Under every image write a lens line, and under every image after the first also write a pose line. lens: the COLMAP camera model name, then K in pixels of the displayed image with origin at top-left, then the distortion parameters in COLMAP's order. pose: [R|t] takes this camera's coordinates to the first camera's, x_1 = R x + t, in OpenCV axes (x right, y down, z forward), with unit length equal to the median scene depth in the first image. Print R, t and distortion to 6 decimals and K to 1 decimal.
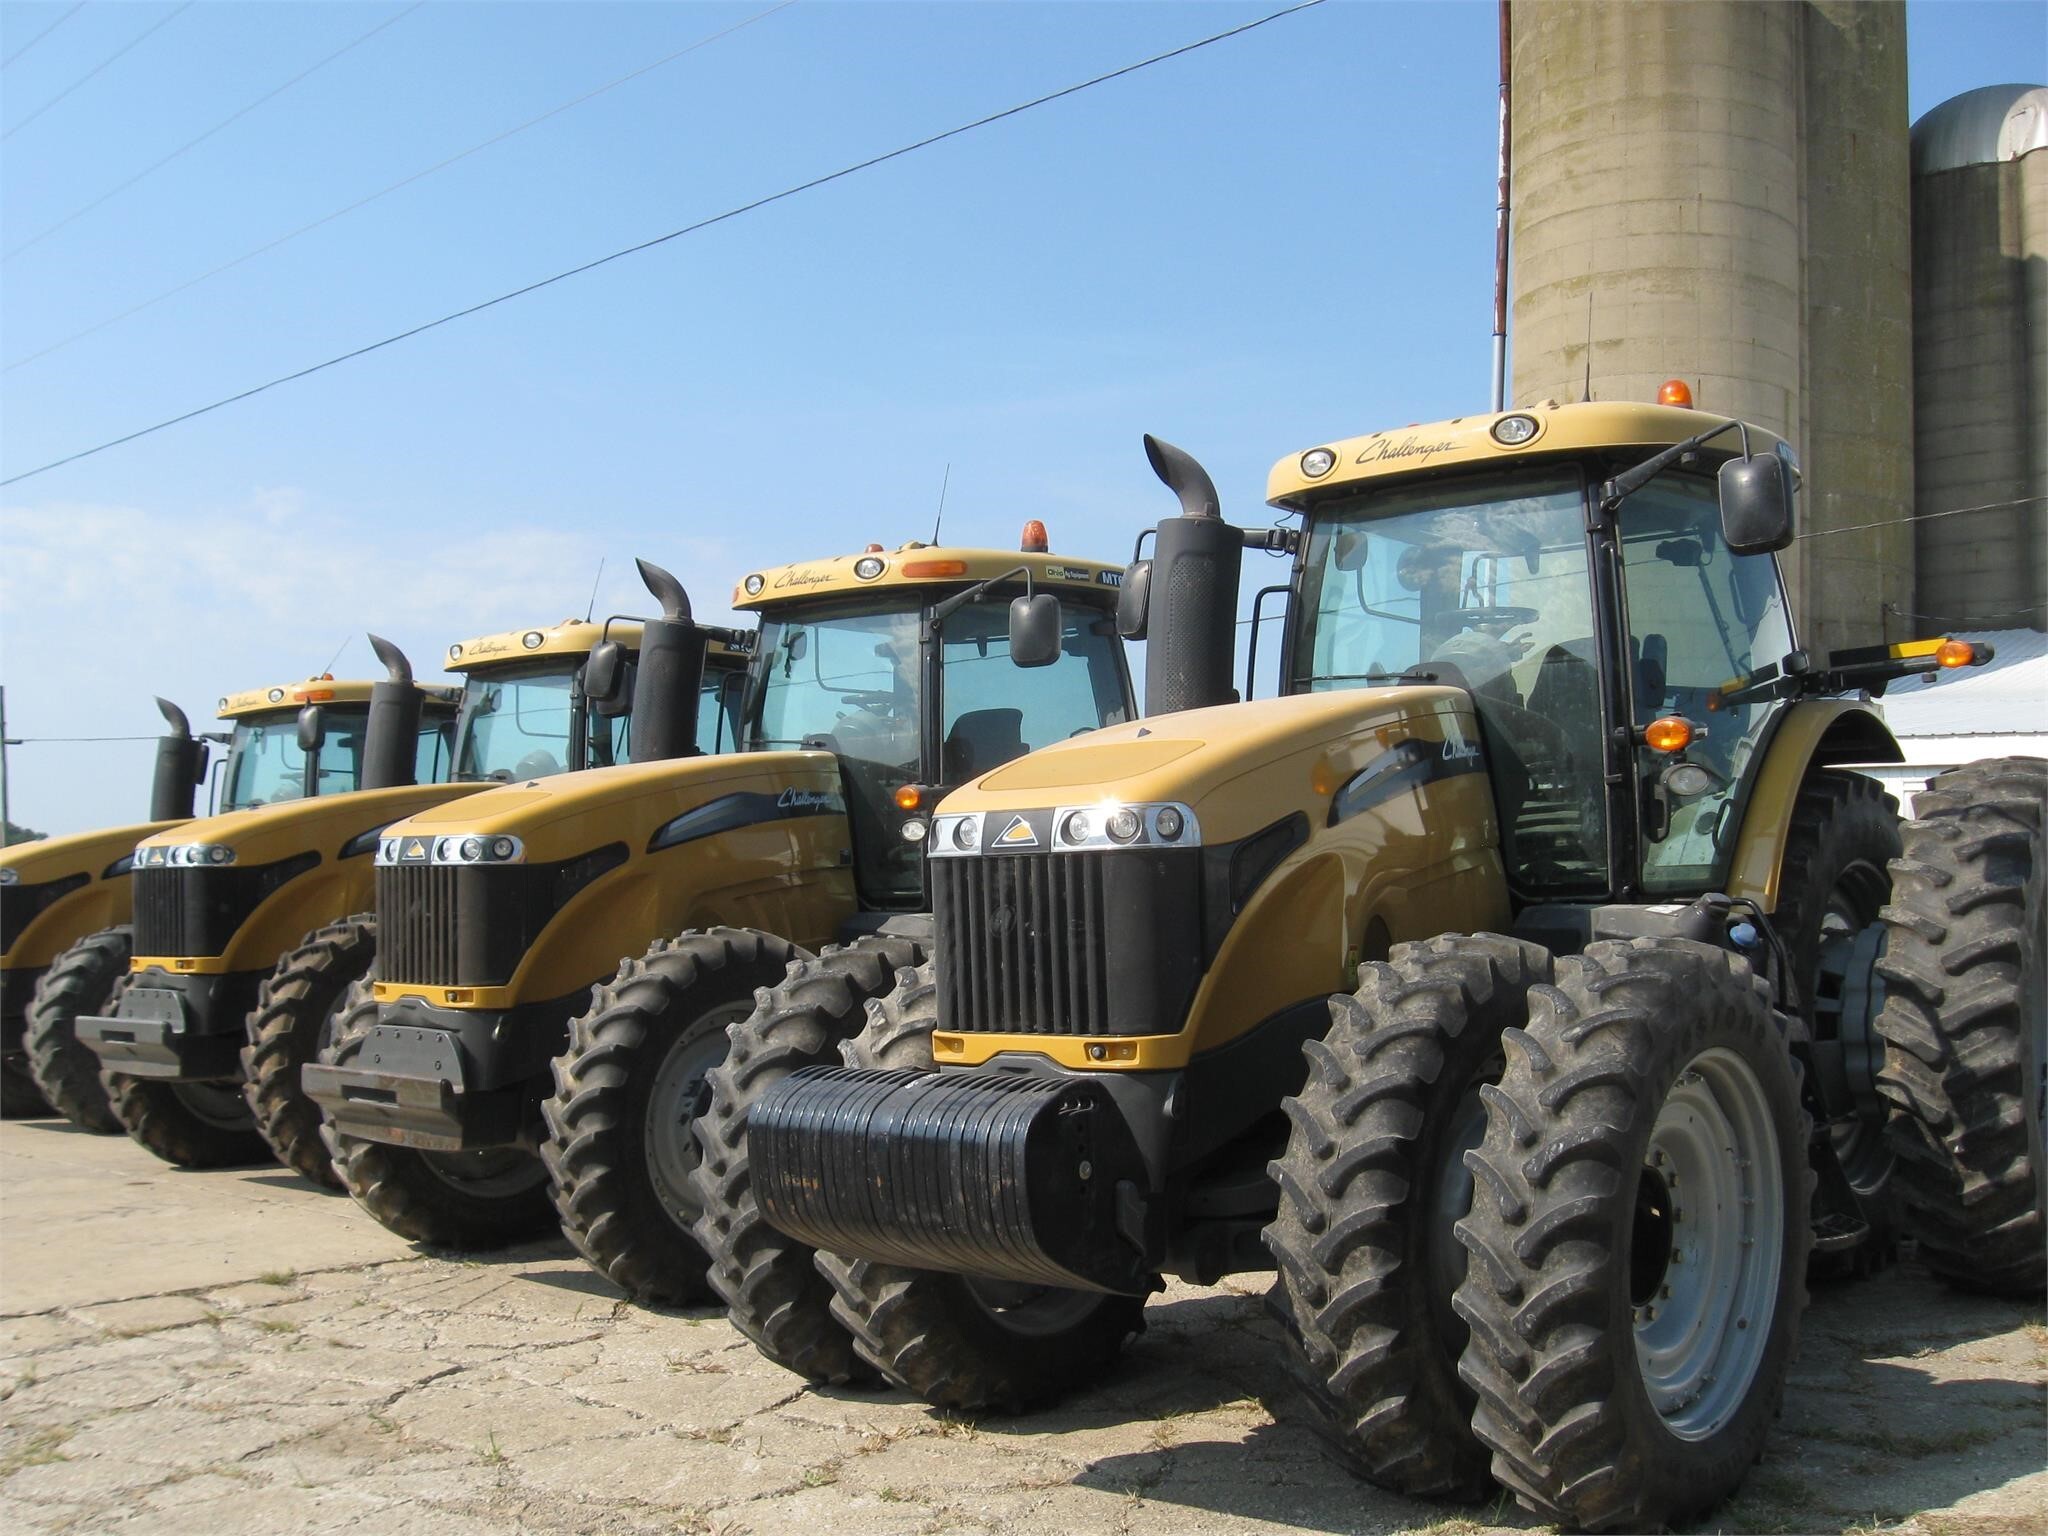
lens RADIAL K [[2104.4, 0, 1030.3], [0, 2104.4, 813.6], [0, 0, 1]] dist [-0.144295, 0.088333]
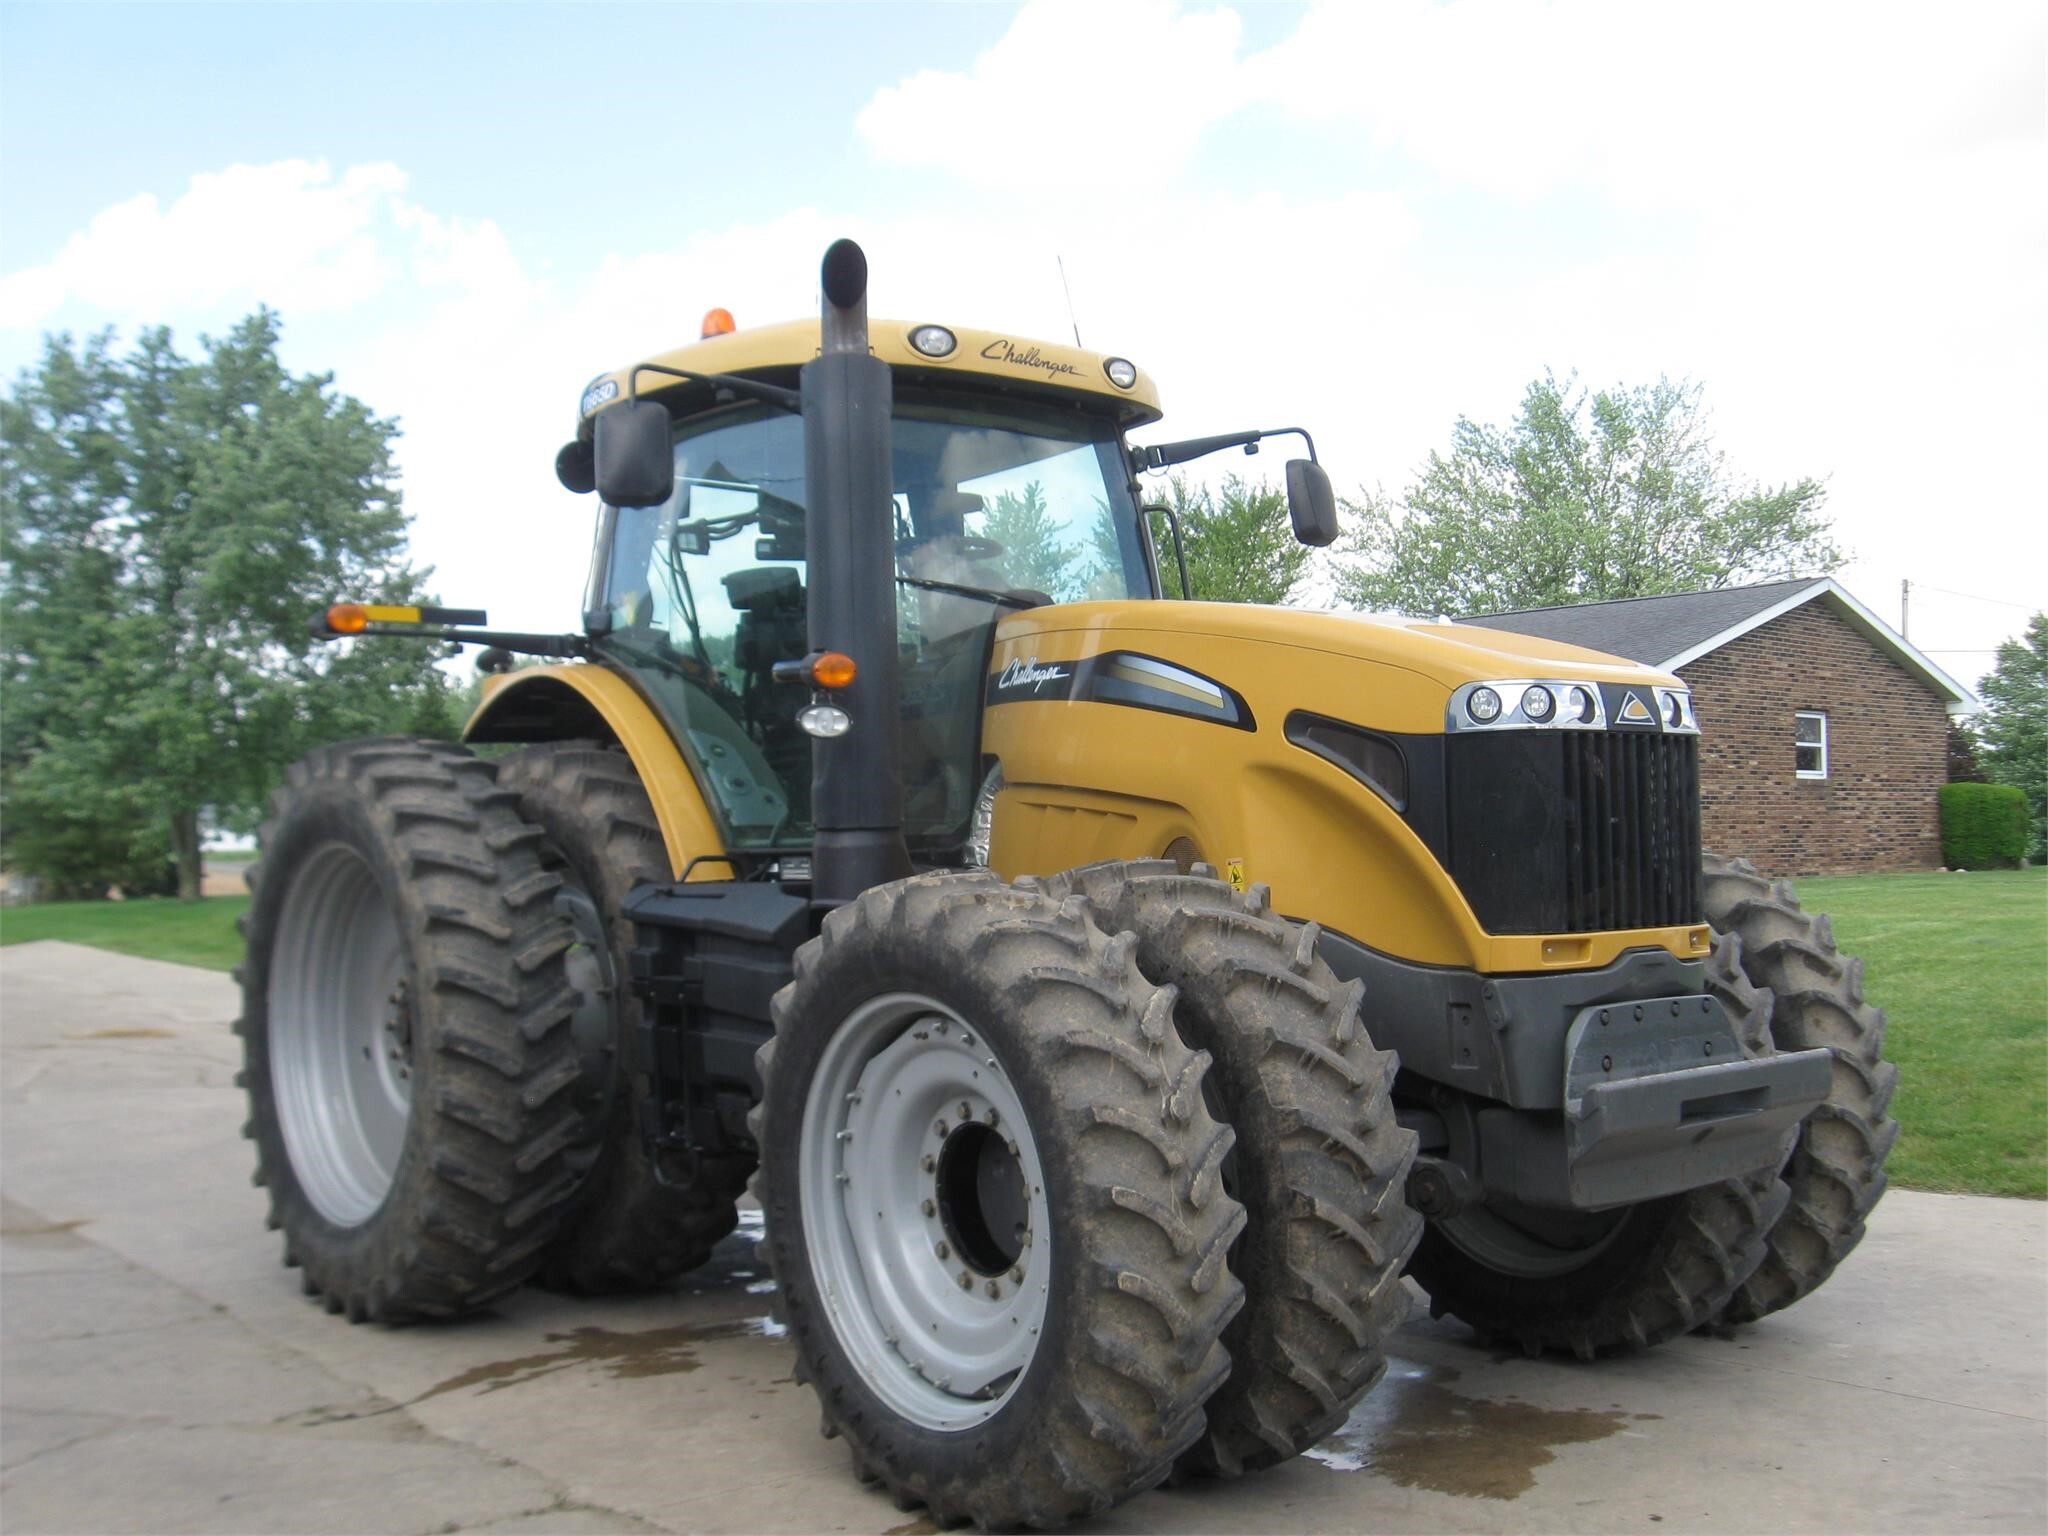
lens RADIAL K [[2104.4, 0, 1030.3], [0, 2104.4, 813.6], [0, 0, 1]] dist [-0.144295, 0.088333]
pose [[0.176137, 0.060087, 0.982530, -0.652660], [0.002019, 0.998111, -0.061401, 0.076558], [-0.984364, 0.012799, 0.175683, 0.762016]]
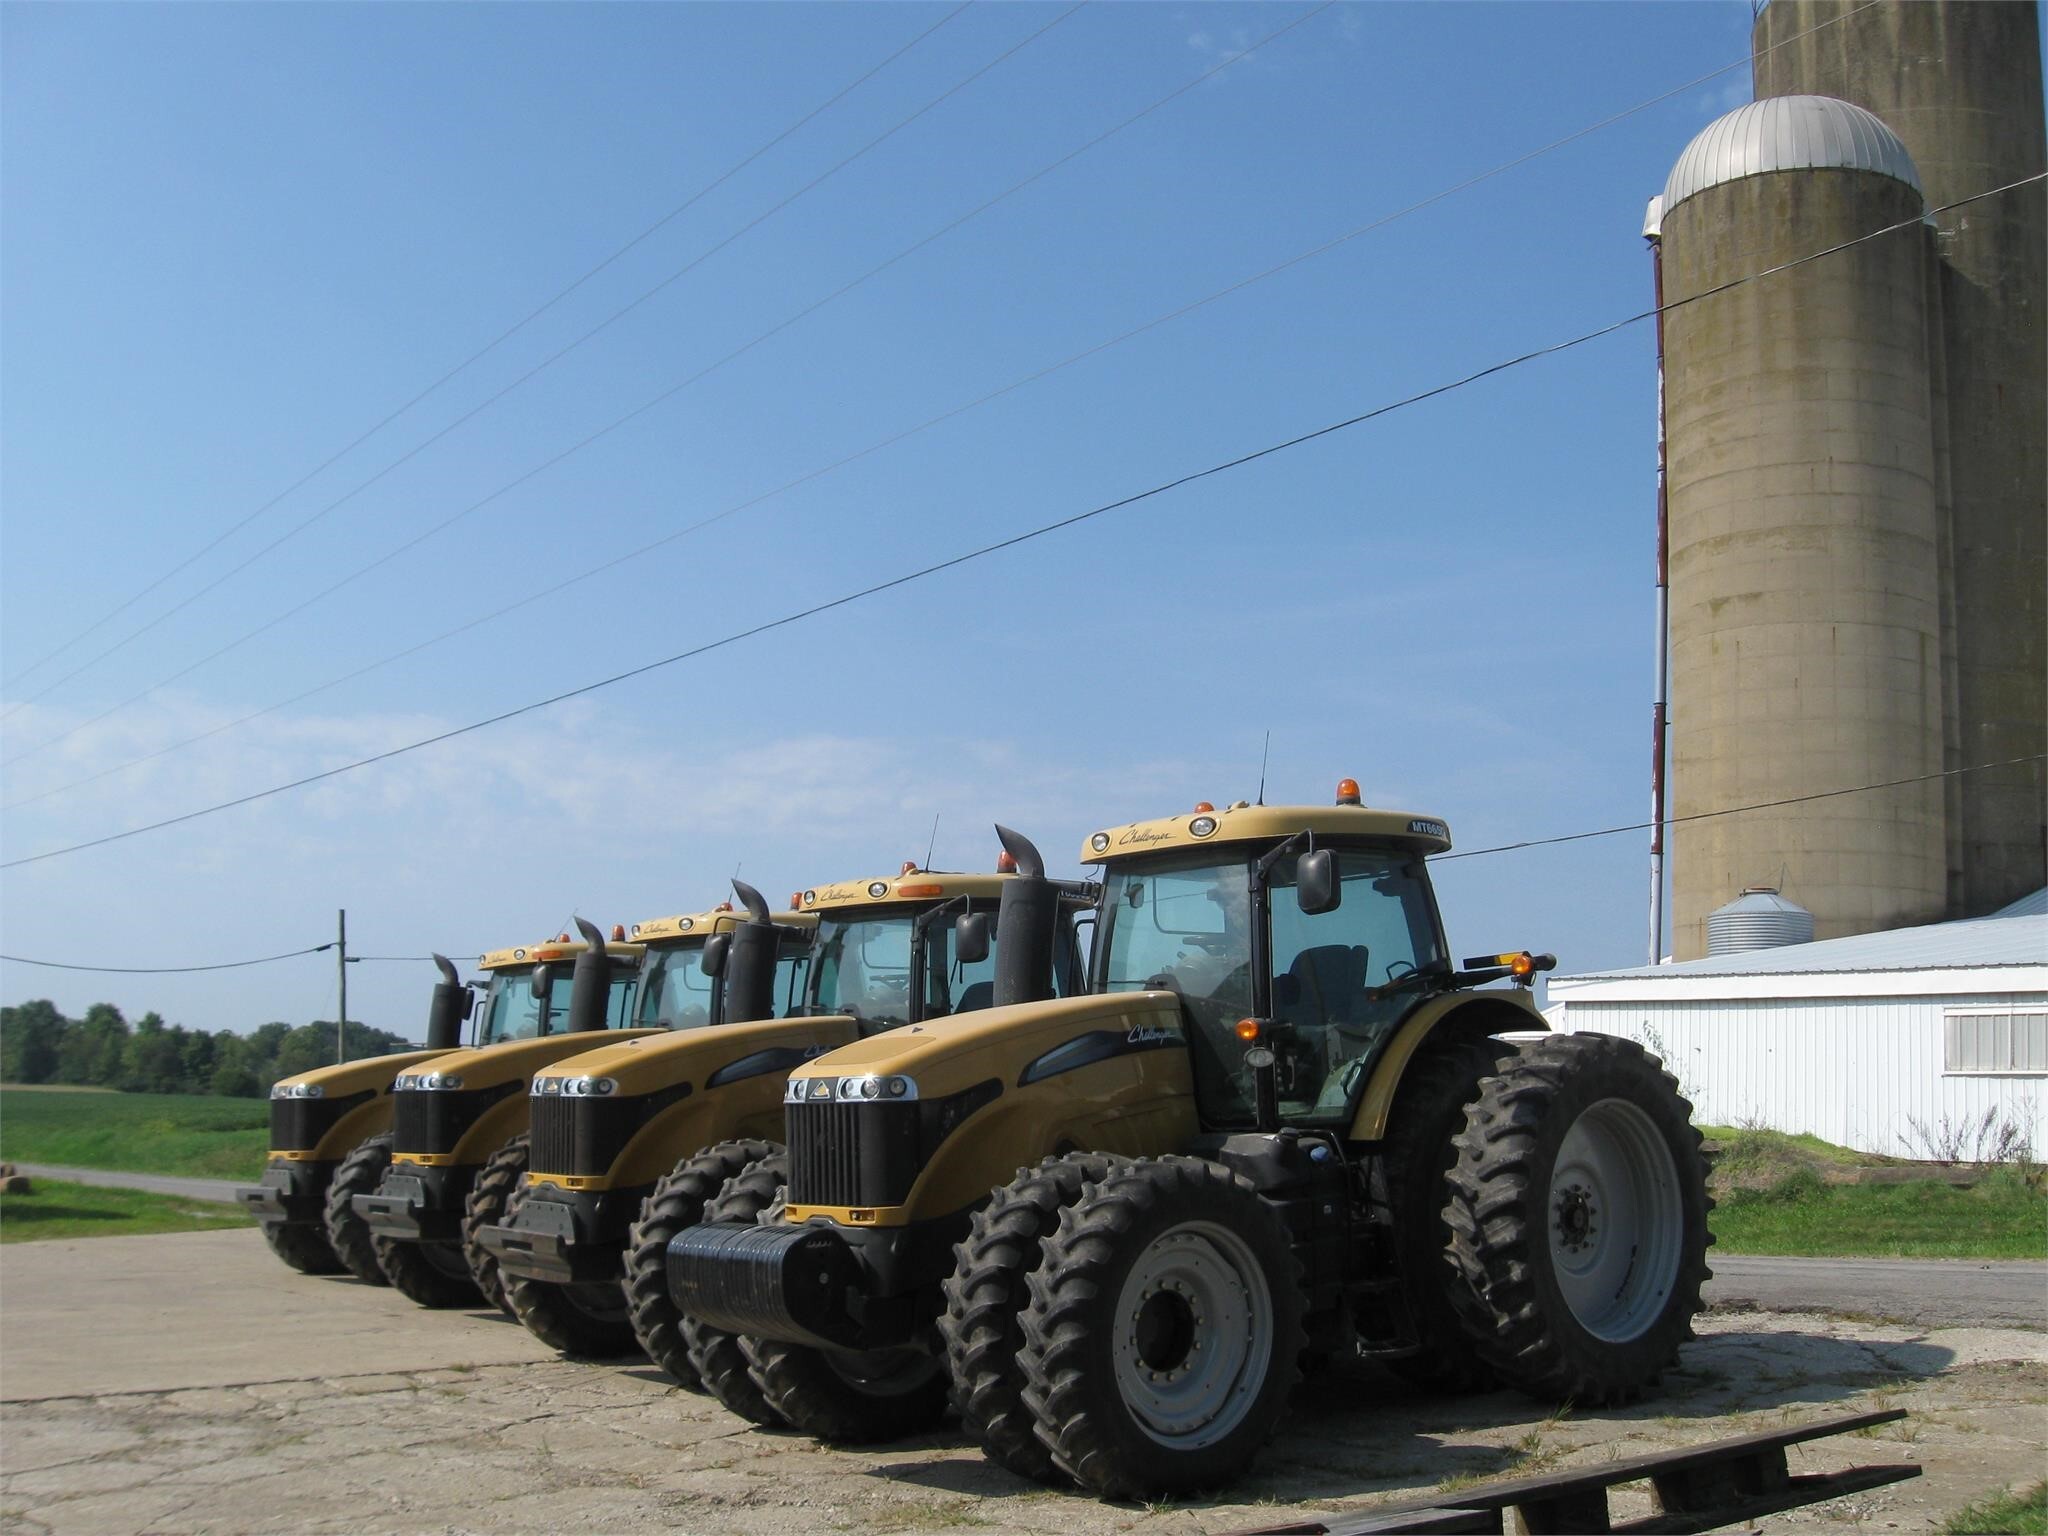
lens RADIAL K [[2102.0, 0, 1034.1], [0, 2102.0, 805.2], [0, 0, 1]] dist [-0.147093, 0.100605]
pose [[0.988721, -0.013587, -0.149151, 0.302168], [-0.001500, 0.994928, -0.100579, -0.036656], [0.149761, 0.099668, 0.983686, -0.504112]]
